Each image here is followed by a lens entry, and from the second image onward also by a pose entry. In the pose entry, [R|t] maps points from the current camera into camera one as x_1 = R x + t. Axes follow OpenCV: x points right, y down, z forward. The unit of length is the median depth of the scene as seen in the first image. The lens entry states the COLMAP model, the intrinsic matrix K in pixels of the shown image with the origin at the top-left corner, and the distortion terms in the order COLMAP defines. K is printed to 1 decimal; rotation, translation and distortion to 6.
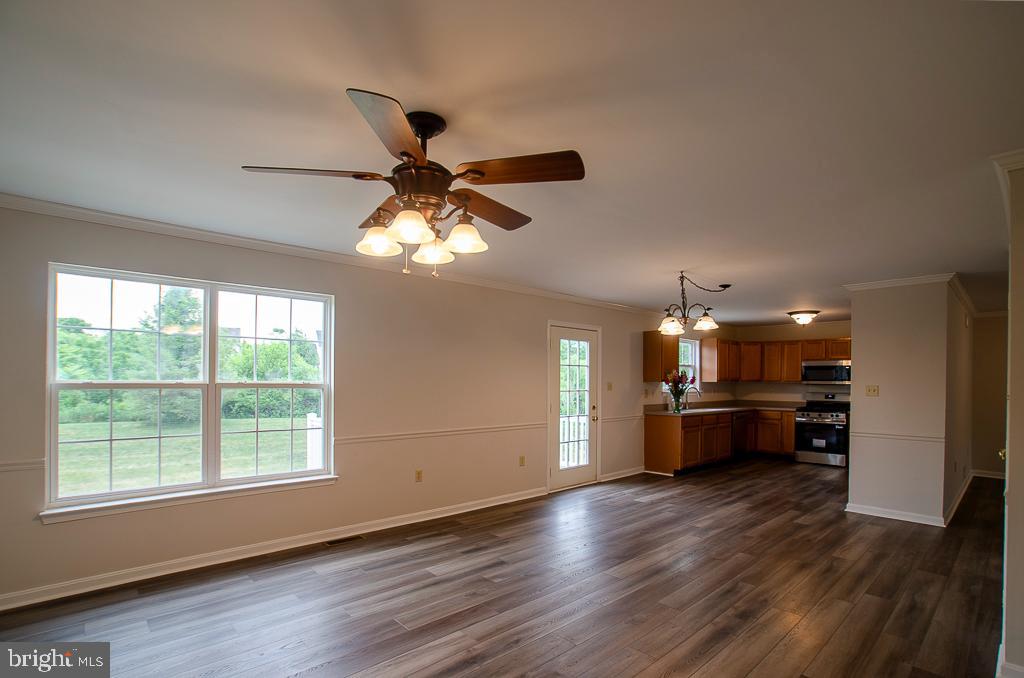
lens RADIAL K [[484.1, 0, 511.9], [0, 484.1, 380.4], [0, 0, 1]] dist [-0.052677, 0.000714]
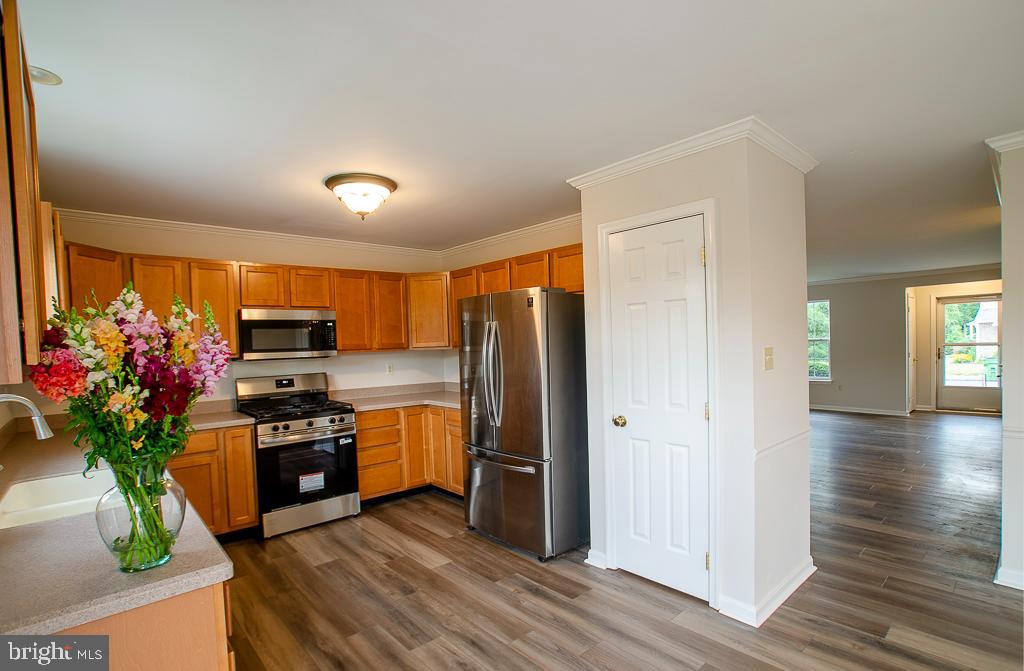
lens RADIAL K [[495.9, 0, 514.0], [0, 495.9, 358.7], [0, 0, 1]] dist [-0.046466, 0.000355]
pose [[0.005609, -0.041798, 0.999110, 0.177726], [0.035395, 0.998508, 0.041575, -0.004358], [-0.999358, 0.035131, 0.007080, 0.840592]]
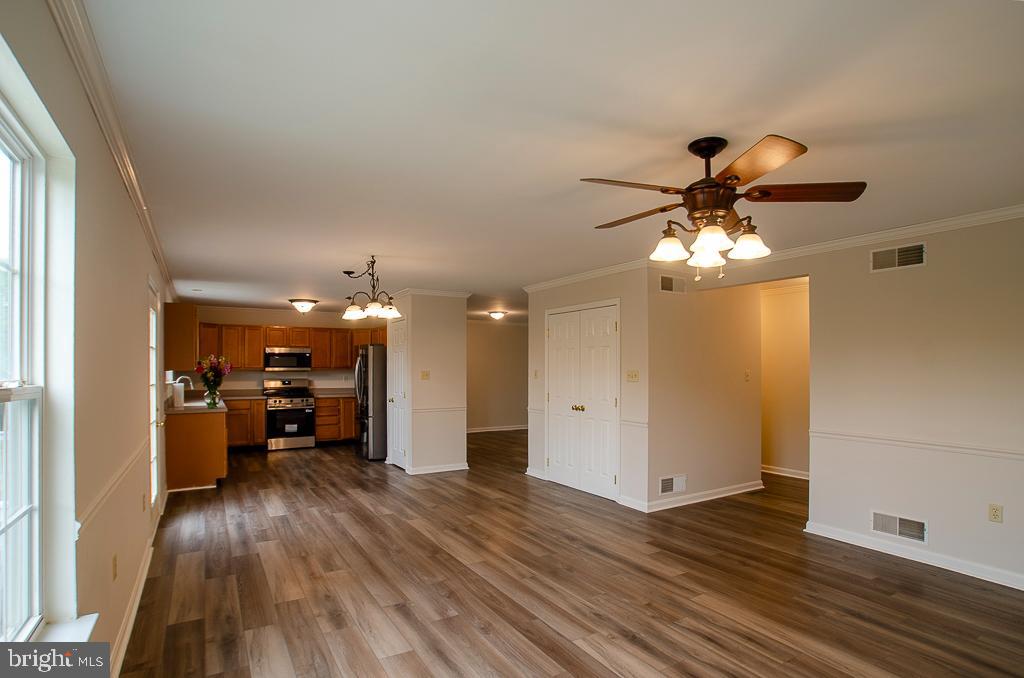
lens RADIAL K [[540.8, 0, 498.1], [0, 540.8, 367.7], [0, 0, 1]] dist [-0.022055, 0.000120]
pose [[0.223978, -0.009519, 0.974548, -0.409293], [0.006413, 0.999945, 0.008293, -0.005453], [-0.974573, 0.004392, 0.224027, 0.321331]]
